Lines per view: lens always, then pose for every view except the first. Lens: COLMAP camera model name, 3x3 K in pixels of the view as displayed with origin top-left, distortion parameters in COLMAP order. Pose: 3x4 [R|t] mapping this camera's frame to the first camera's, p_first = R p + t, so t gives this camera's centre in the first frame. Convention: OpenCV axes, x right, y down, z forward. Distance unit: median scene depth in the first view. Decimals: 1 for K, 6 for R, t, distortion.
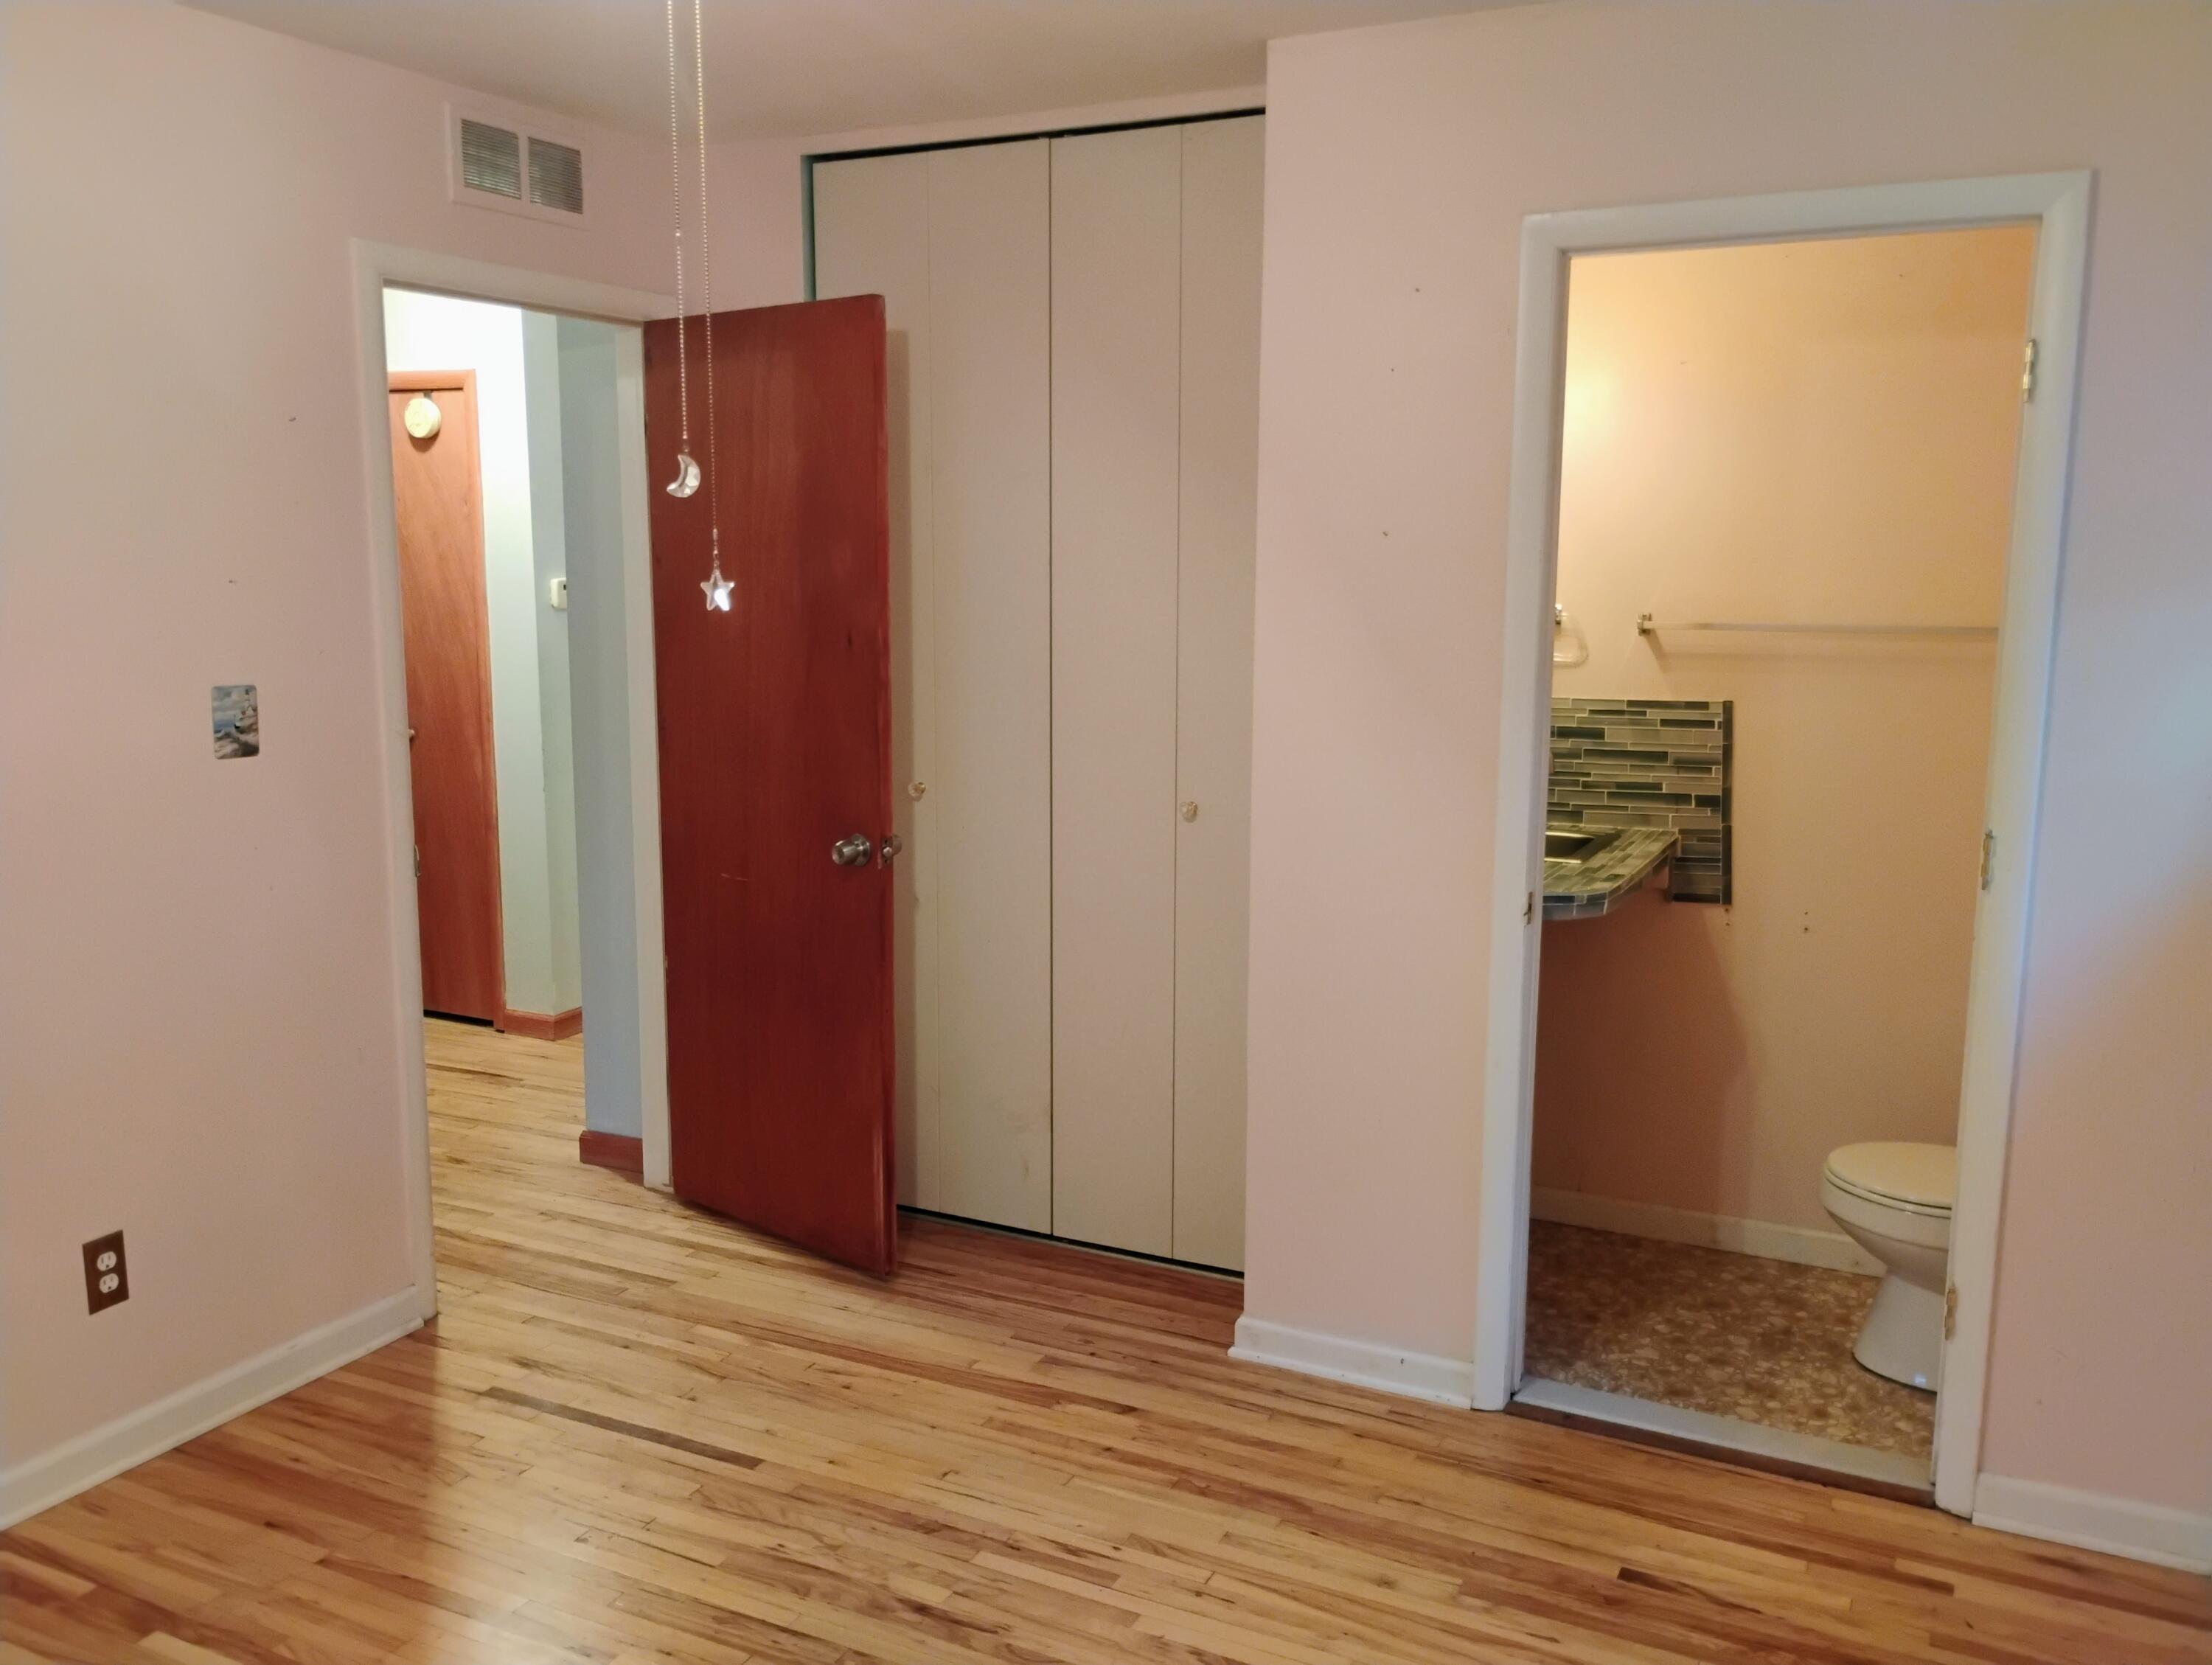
lens RADIAL K [[1850.9, 0, 1105.5], [0, 1850.9, 833.7], [0, 0, 1]] dist [0.051575, -0.012043]
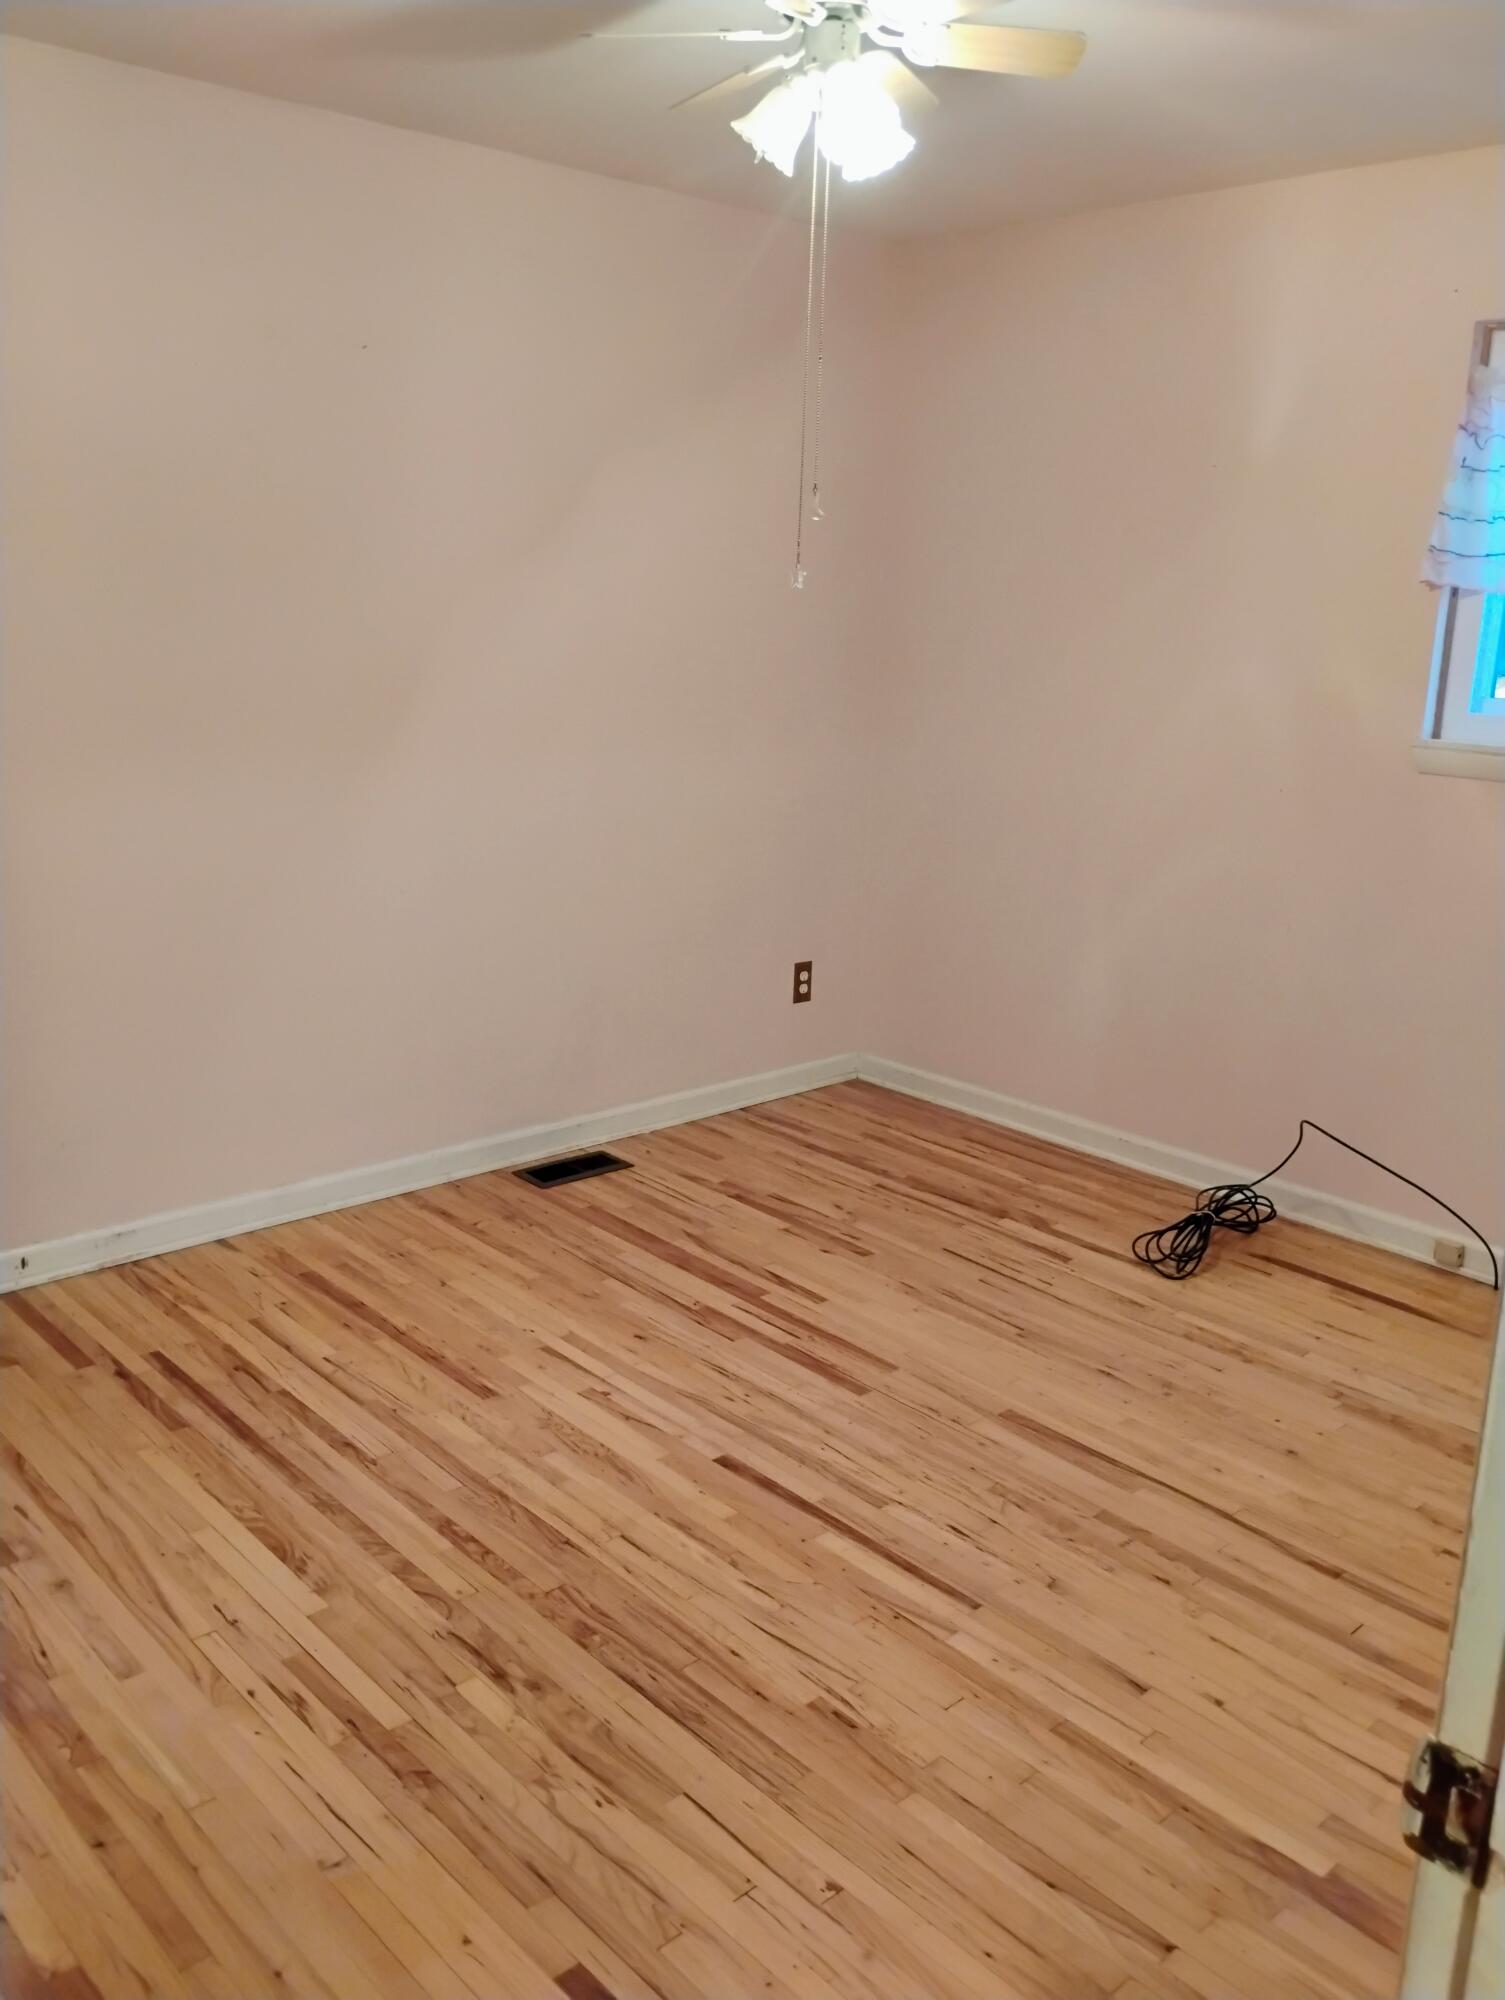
lens RADIAL K [[1673.5, 0, 754.0], [0, 1673.5, 1000.5], [0, 0, 1]] dist [0.051575, -0.012043]
pose [[-0.935037, -0.125091, 0.331750, -0.446520], [0.017088, 0.918706, 0.394572, -0.226842], [-0.354138, 0.374609, -0.856887, 1.512367]]
